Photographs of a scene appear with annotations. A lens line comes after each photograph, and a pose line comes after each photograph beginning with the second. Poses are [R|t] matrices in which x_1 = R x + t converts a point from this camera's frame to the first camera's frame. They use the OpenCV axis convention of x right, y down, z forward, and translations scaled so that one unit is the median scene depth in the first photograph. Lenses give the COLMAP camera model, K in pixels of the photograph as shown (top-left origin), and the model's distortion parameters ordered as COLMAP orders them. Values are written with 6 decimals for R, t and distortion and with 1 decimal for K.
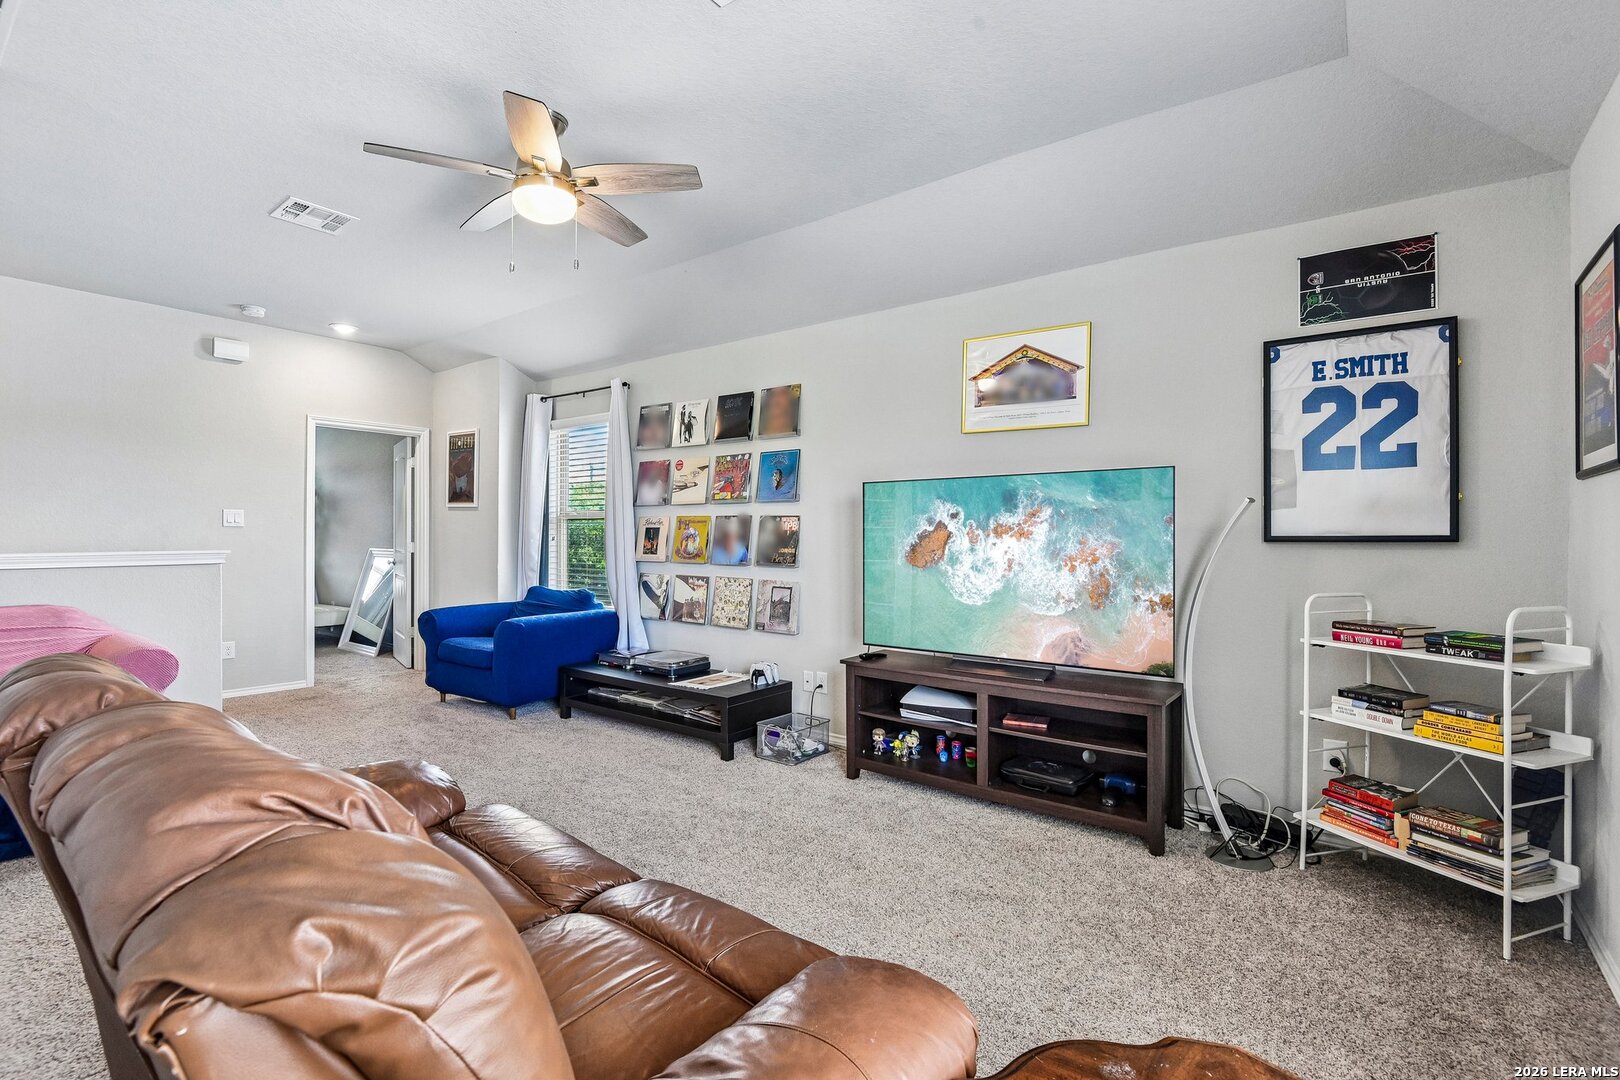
lens RADIAL K [[755.5, 0, 805.3], [0, 755.5, 534.0], [0, 0, 1]] dist [-0.004520, -0.008931]
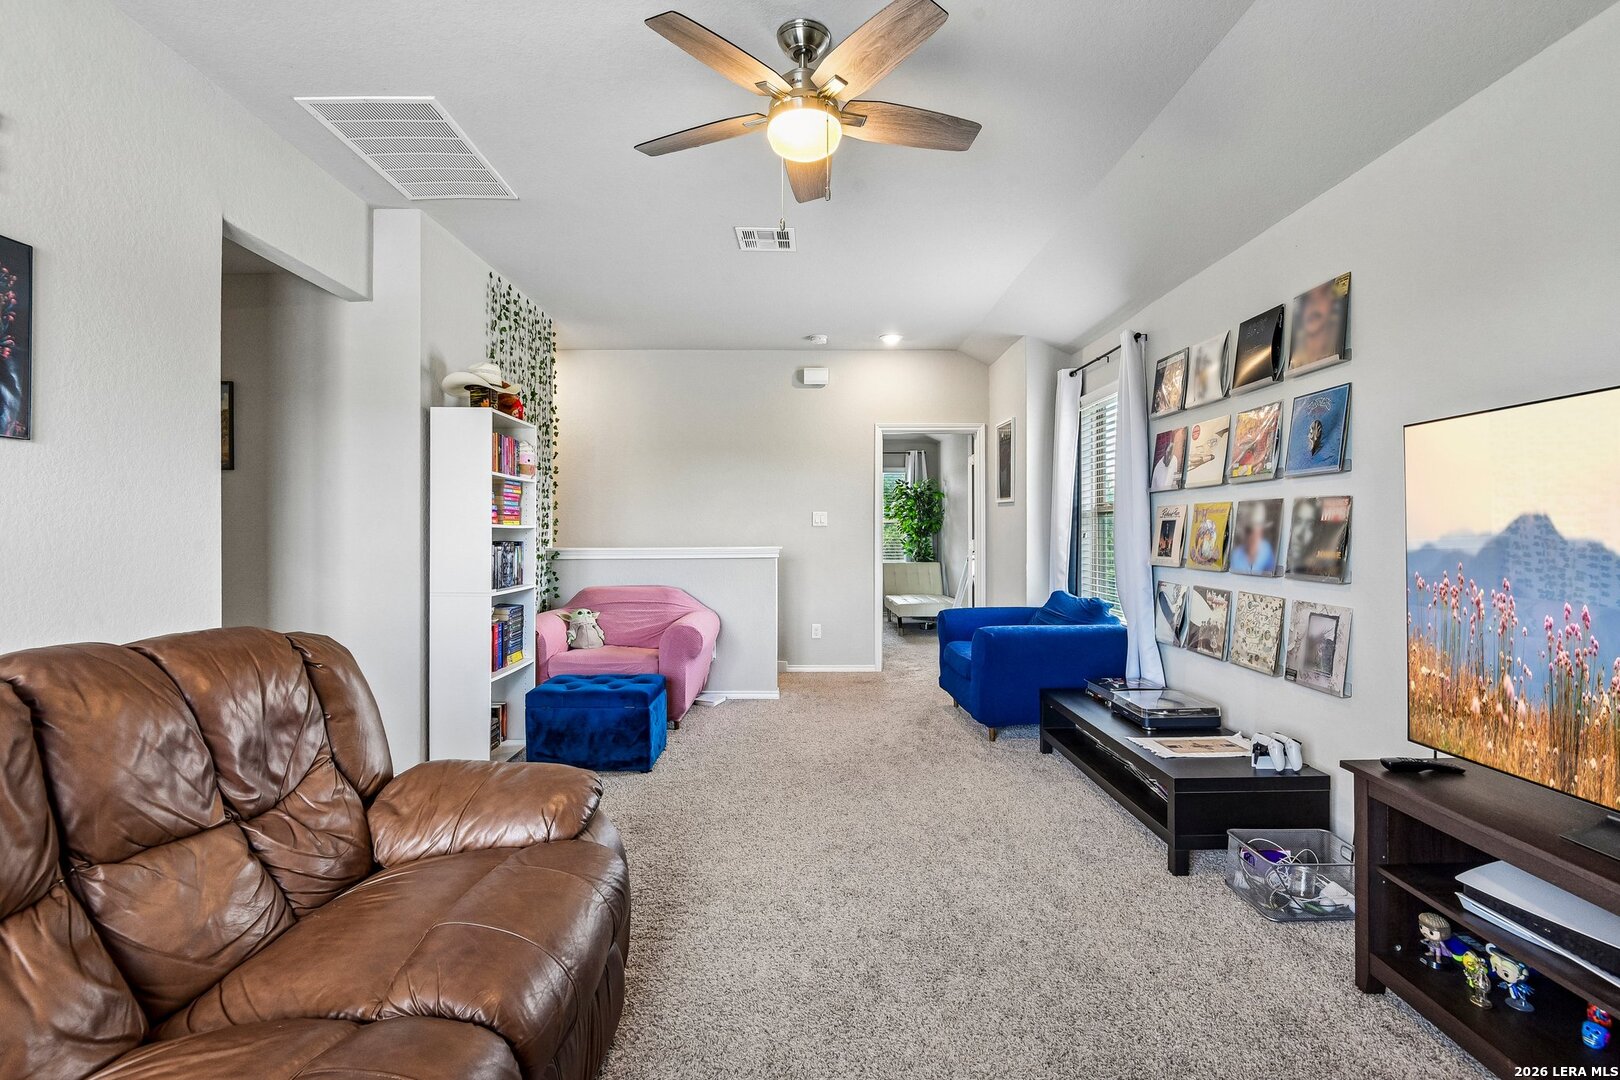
lens RADIAL K [[755.5, 0, 805.3], [0, 755.5, 534.0], [0, 0, 1]] dist [-0.004520, -0.008931]
pose [[0.612048, -0.004466, -0.790808, 0.181645], [0.007505, 0.999972, 0.000161, 0.002142], [0.790785, -0.006033, 0.612064, 0.289108]]
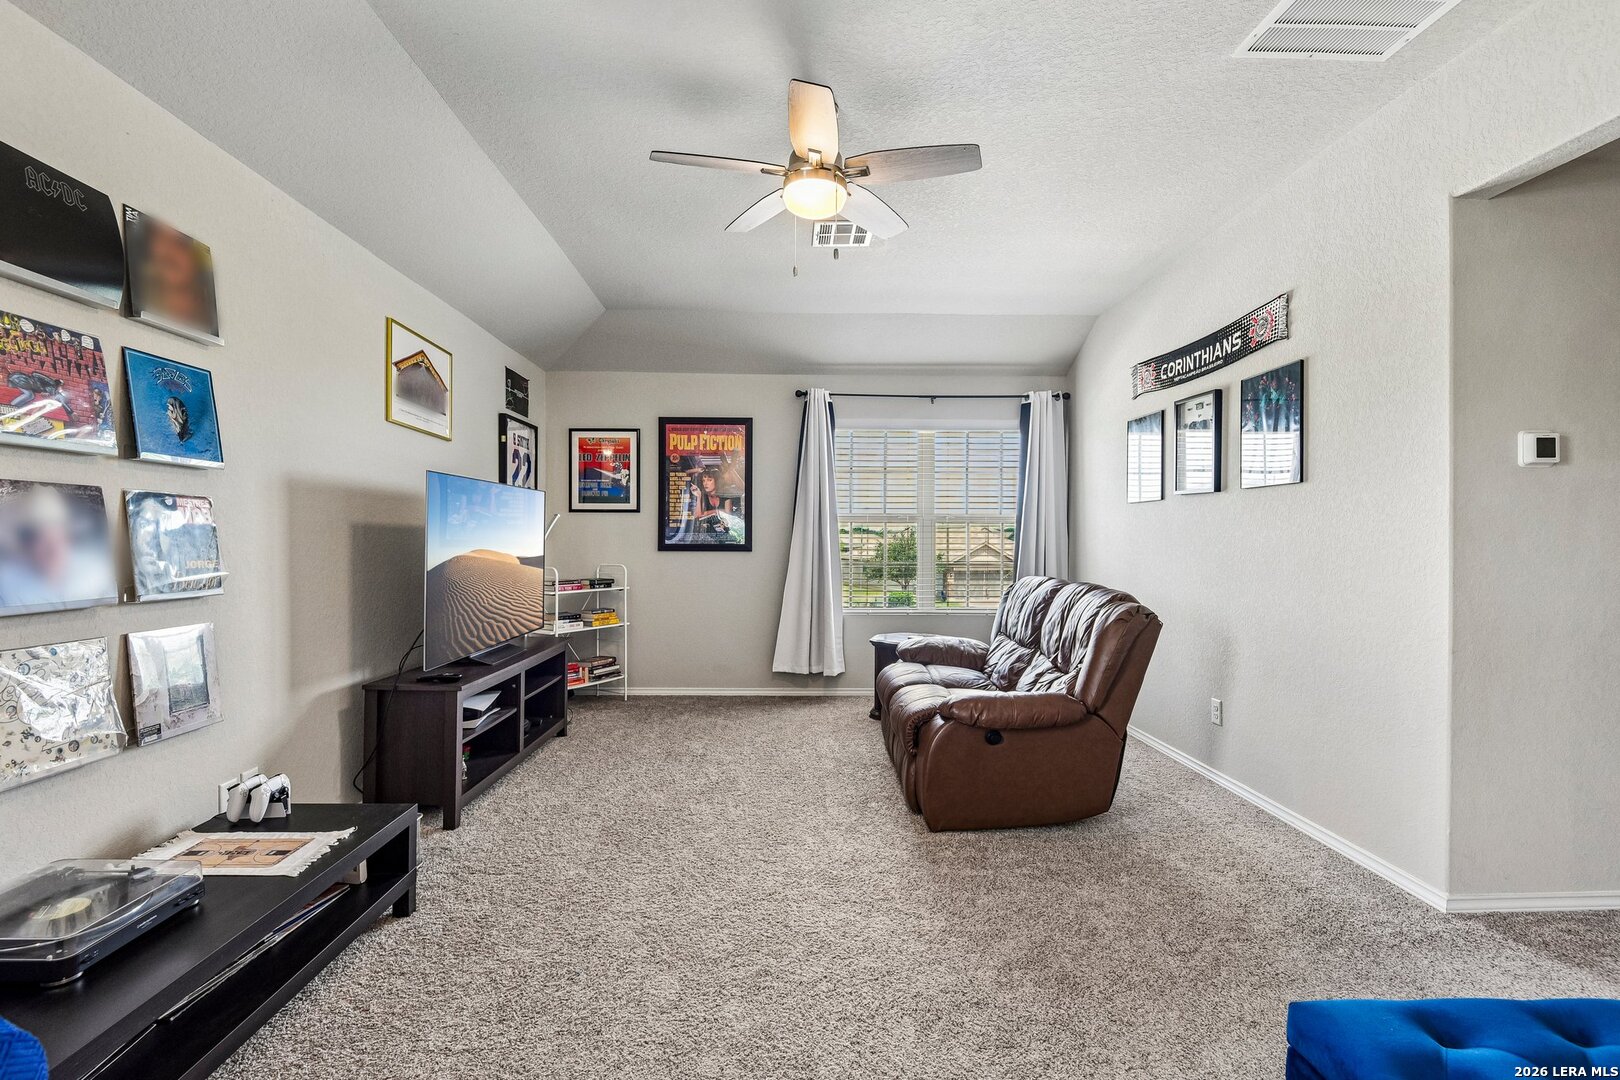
lens RADIAL K [[747.2, 0, 801.3], [0, 747.2, 538.0], [0, 0, 1]] dist [-0.003676, -0.010140]
pose [[-0.630247, -0.007986, 0.776353, -0.628753], [-0.010829, 0.999940, 0.001496, -0.000977], [-0.776319, -0.007464, -0.630296, 0.943340]]
